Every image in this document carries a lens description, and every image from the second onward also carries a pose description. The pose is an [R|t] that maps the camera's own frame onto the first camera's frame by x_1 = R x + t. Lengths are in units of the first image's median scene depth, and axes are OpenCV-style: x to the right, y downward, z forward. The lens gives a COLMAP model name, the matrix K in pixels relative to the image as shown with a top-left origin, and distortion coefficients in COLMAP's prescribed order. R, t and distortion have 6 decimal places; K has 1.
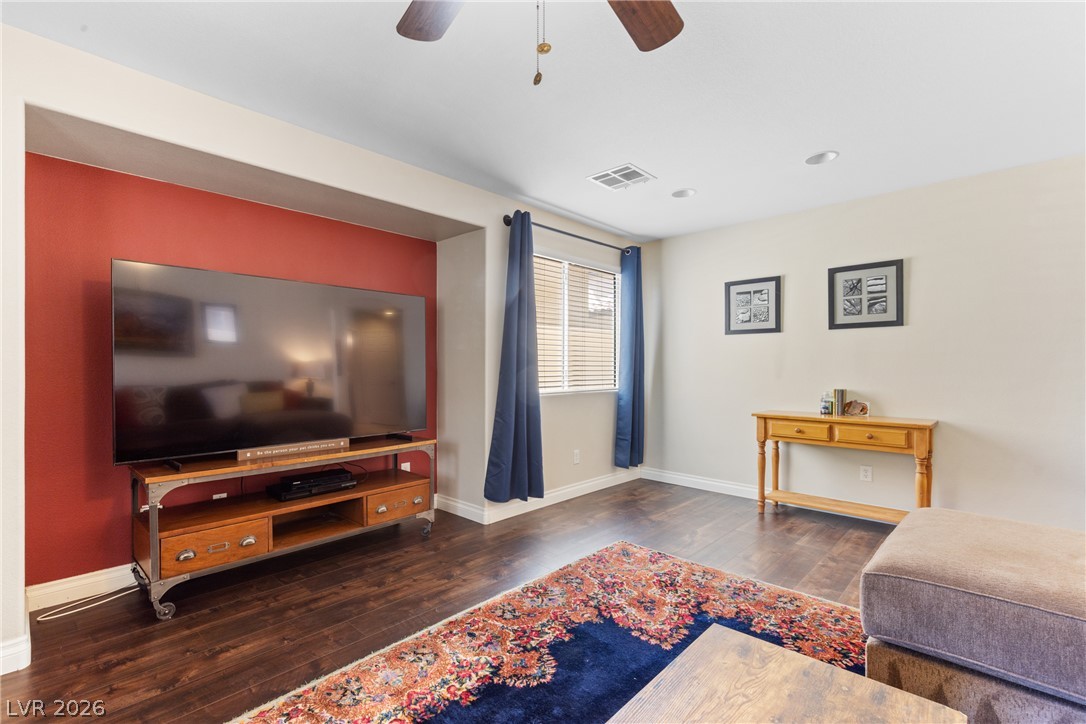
lens RADIAL K [[488.8, 0, 548.4], [0, 488.8, 367.4], [0, 0, 1]] dist [0.006264, -0.001438]
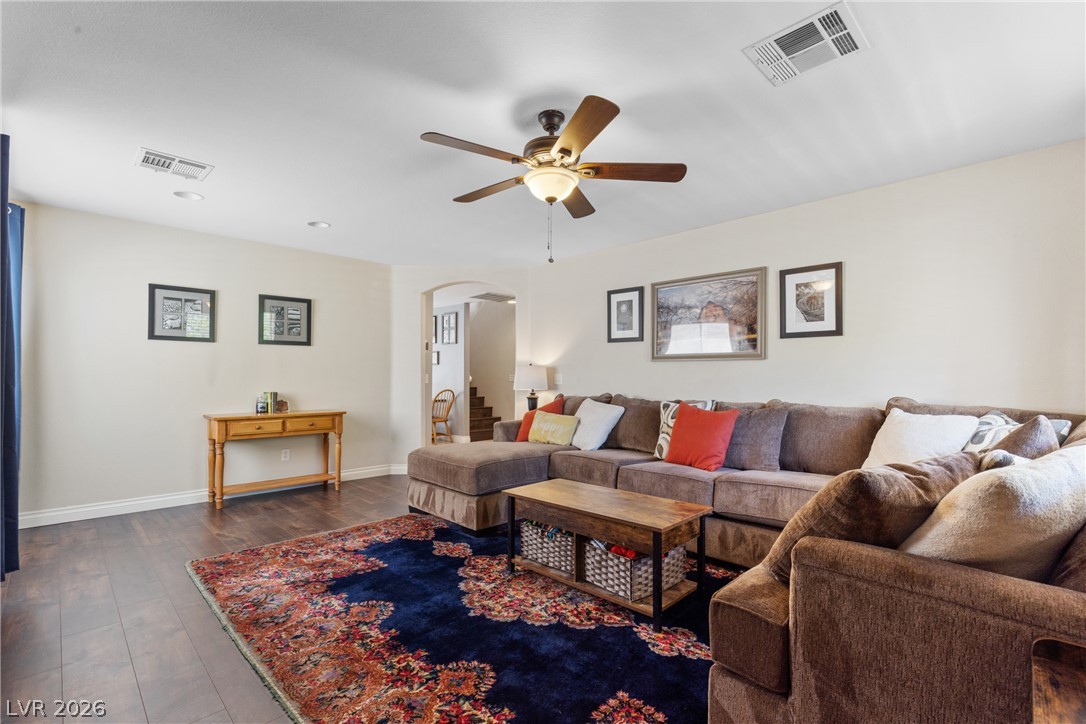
lens RADIAL K [[488.8, 0, 550.1], [0, 488.8, 370.2], [0, 0, 1]] dist [0.006264, -0.001438]
pose [[0.028448, 0.010762, 0.999537, -0.874184], [-0.004624, 0.999933, -0.010635, -0.002528], [-0.999585, -0.004319, 0.028496, 0.331231]]
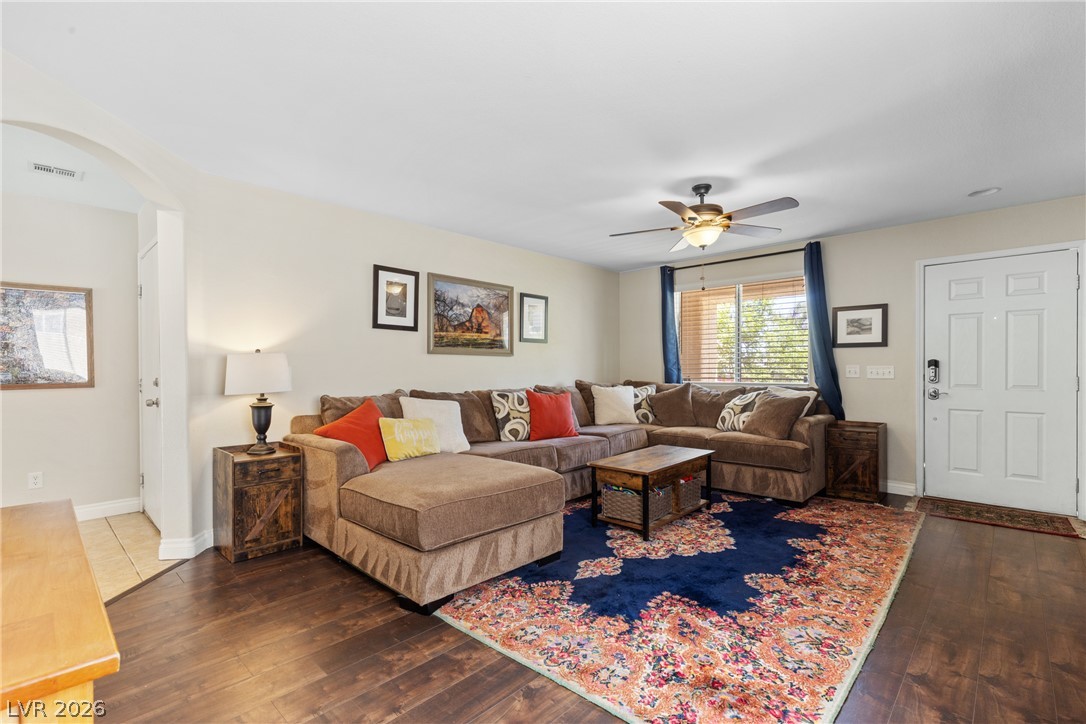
lens RADIAL K [[488.8, 0, 544.2], [0, 488.8, 369.5], [0, 0, 1]] dist [0.006264, -0.001438]
pose [[-0.999913, 0.001974, 0.013015, 0.382393], [0.001967, 0.999998, -0.000541, 0.001199], [-0.013016, -0.000515, -0.999915, 1.607856]]
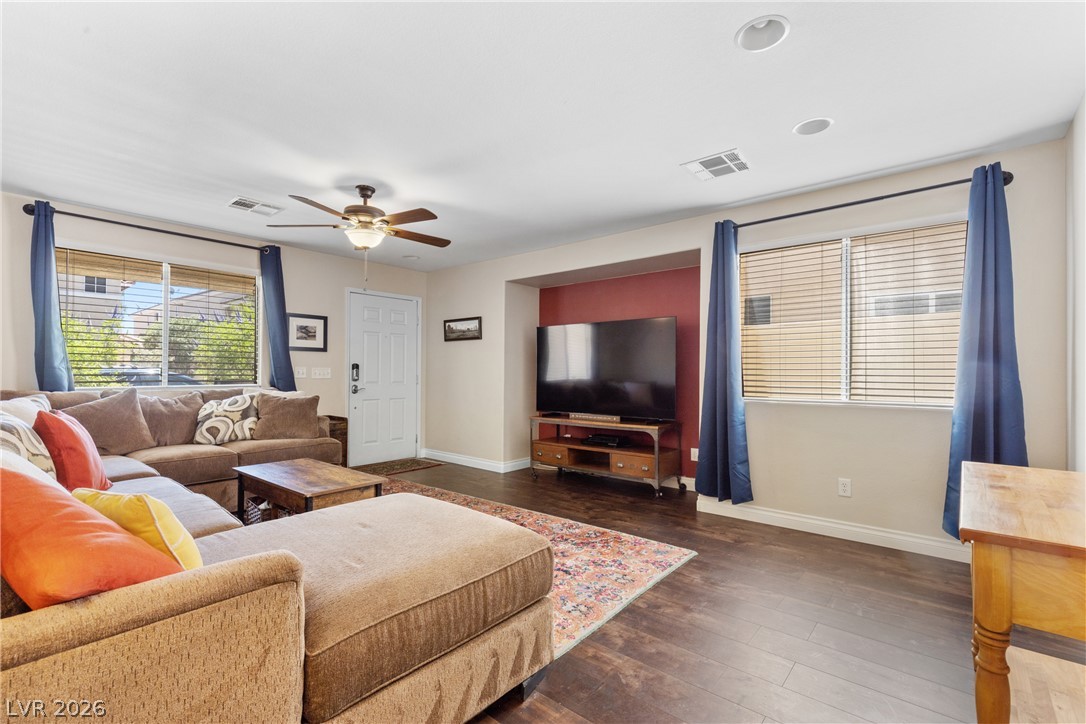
lens RADIAL K [[488.8, 0, 543.4], [0, 488.8, 360.3], [0, 0, 1]] dist [0.006264, -0.001438]
pose [[0.040066, -0.024028, -0.998908, 1.261182], [-0.003330, 0.999702, -0.024181, 0.004381], [0.999191, 0.004295, 0.039974, 0.760239]]
